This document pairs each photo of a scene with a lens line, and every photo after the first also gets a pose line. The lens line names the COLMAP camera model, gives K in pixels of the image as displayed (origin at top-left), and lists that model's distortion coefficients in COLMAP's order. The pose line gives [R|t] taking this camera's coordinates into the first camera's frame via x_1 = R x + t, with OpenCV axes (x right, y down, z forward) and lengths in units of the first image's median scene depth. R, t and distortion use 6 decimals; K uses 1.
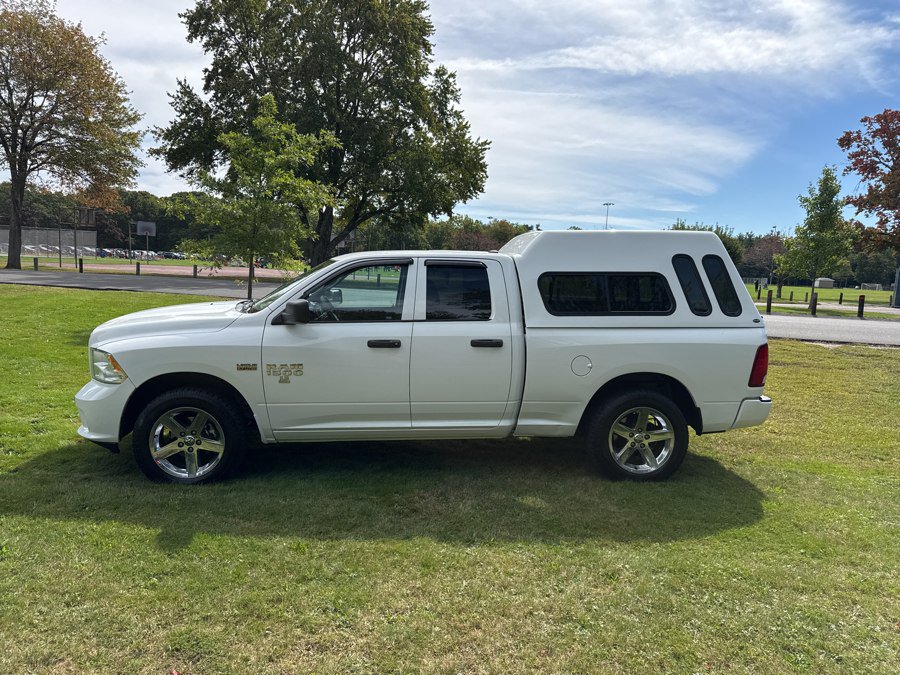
lens RADIAL K [[636.7, 0, 450.4], [0, 636.7, 337.1], [0, 0, 1]] dist [0.022986, -0.032146]
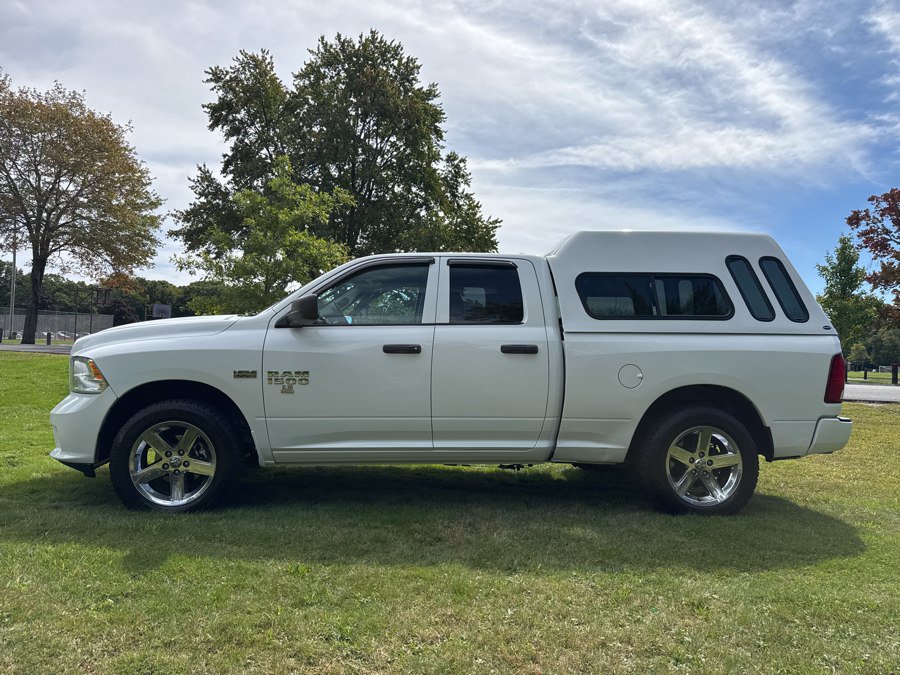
lens RADIAL K [[636.7, 0, 445.2], [0, 636.7, 338.5], [0, 0, 1]] dist [0.022986, -0.032146]
pose [[0.999683, -0.006756, -0.024253, -0.022645], [0.003467, 0.991086, -0.133179, 0.106973], [0.024937, 0.133053, 0.990795, 0.127301]]
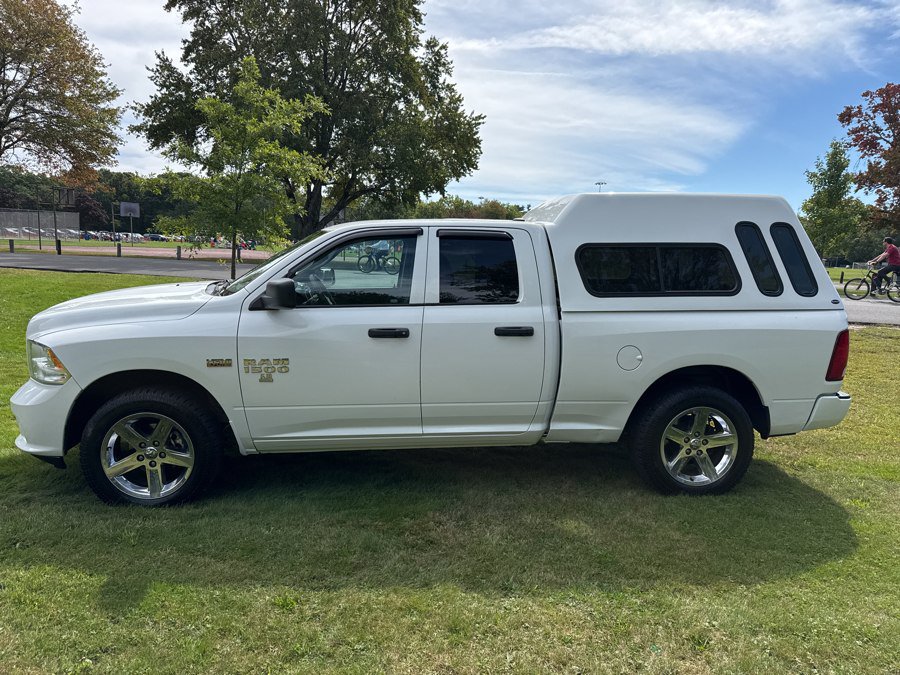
lens RADIAL K [[636.7, 0, 445.8], [0, 636.7, 338.3], [0, 0, 1]] dist [0.022986, -0.032146]
pose [[0.999944, -0.006069, 0.008682, -0.036592], [0.005802, 0.999520, 0.030420, -0.006418], [-0.008862, -0.030368, 0.999500, 0.176322]]
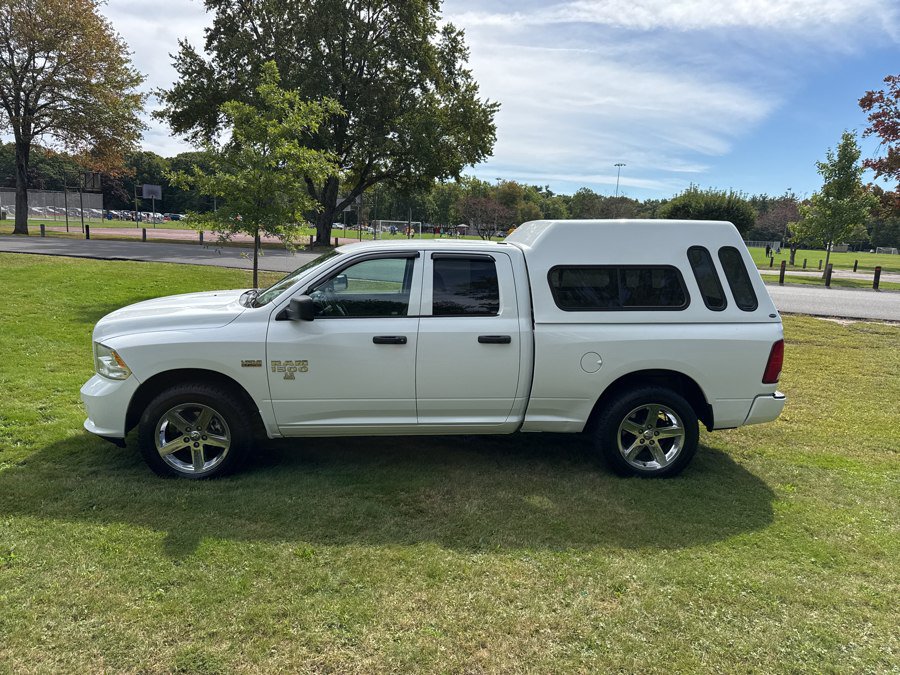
lens RADIAL K [[636.7, 0, 445.7], [0, 636.7, 338.4], [0, 0, 1]] dist [0.022986, -0.032146]
pose [[0.999829, 0.005472, -0.017653, -0.000685], [-0.004386, 0.998129, 0.060990, -0.049550], [0.017954, -0.060902, 0.997982, 0.020227]]
